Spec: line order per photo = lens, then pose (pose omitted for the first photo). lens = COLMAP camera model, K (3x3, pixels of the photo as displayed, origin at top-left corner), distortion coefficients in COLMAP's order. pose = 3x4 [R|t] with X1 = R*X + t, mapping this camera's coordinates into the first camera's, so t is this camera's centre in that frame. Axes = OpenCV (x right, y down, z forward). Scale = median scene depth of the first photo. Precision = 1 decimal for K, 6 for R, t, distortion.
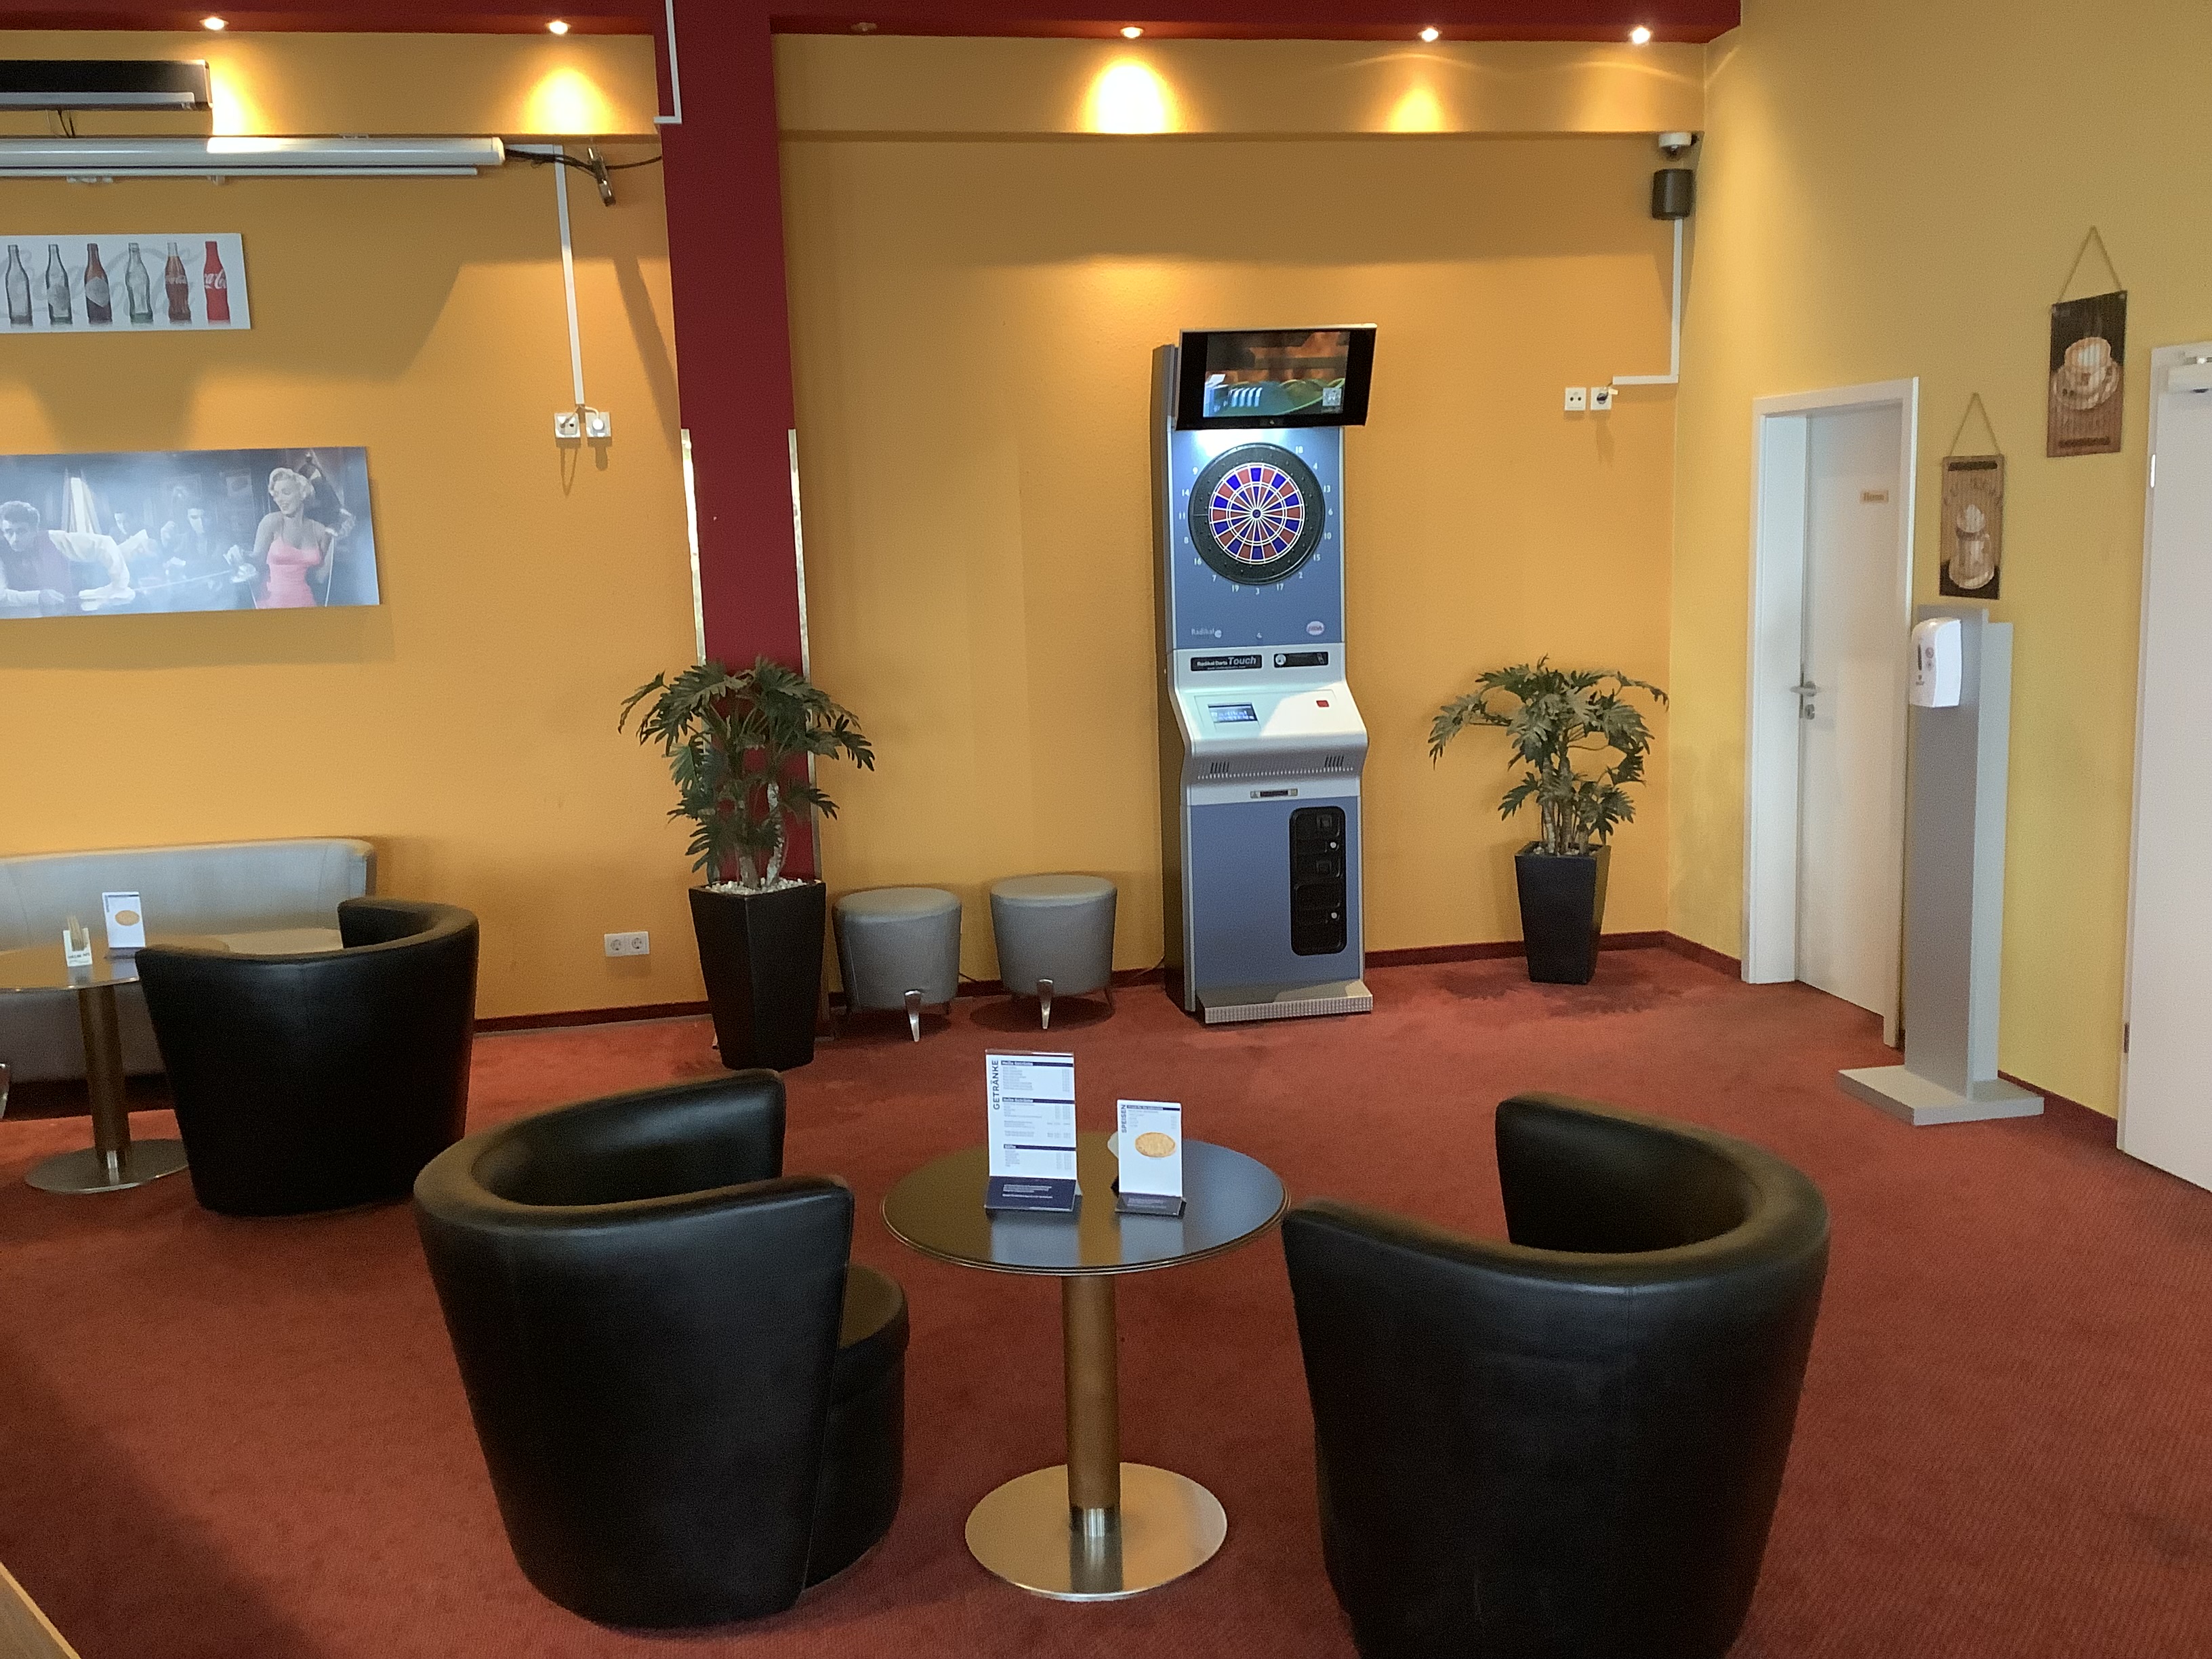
lens RADIAL K [[1987.9, 0, 1097.8], [0, 1987.9, 837.0], [0, 0, 1]] dist [0.054913, -0.061886]
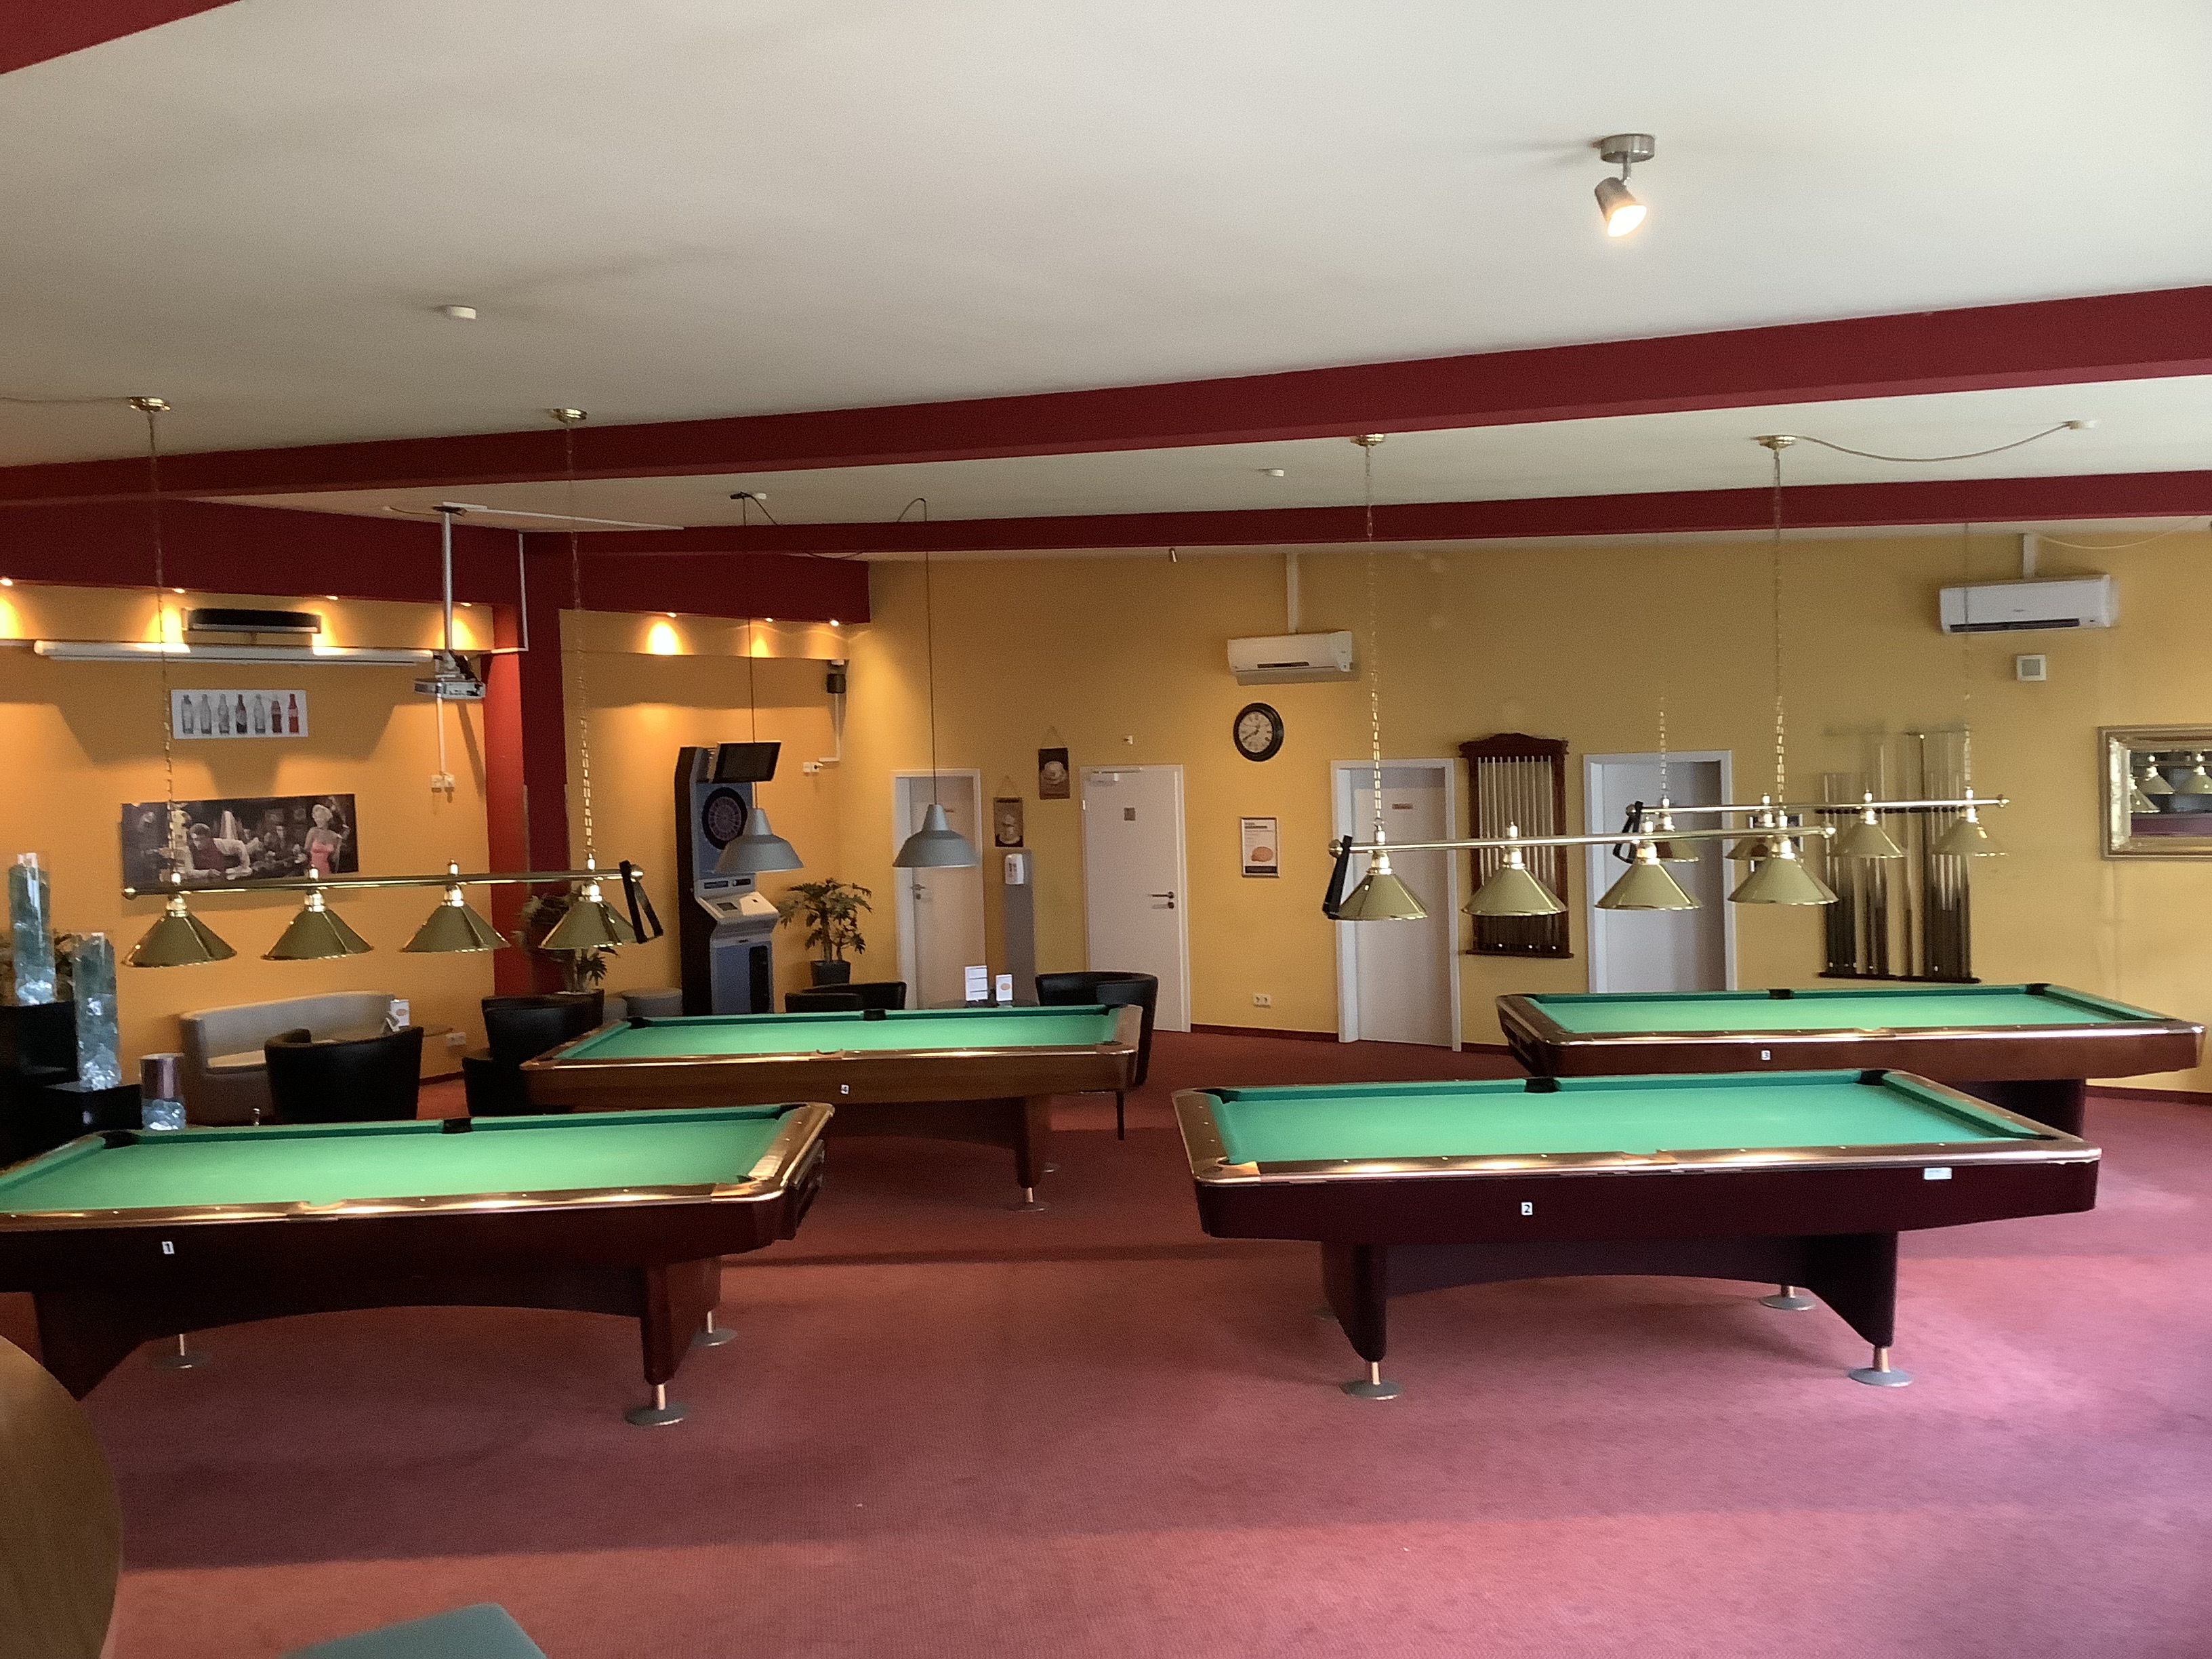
lens RADIAL K [[1987.9, 0, 1107.5], [0, 1987.9, 825.2], [0, 0, 1]] dist [0.054913, -0.061886]
pose [[0.712079, -0.016278, 0.701911, -1.257251], [0.117444, 0.988407, -0.096223, 0.119106], [-0.692207, 0.150954, 0.705735, -0.943097]]
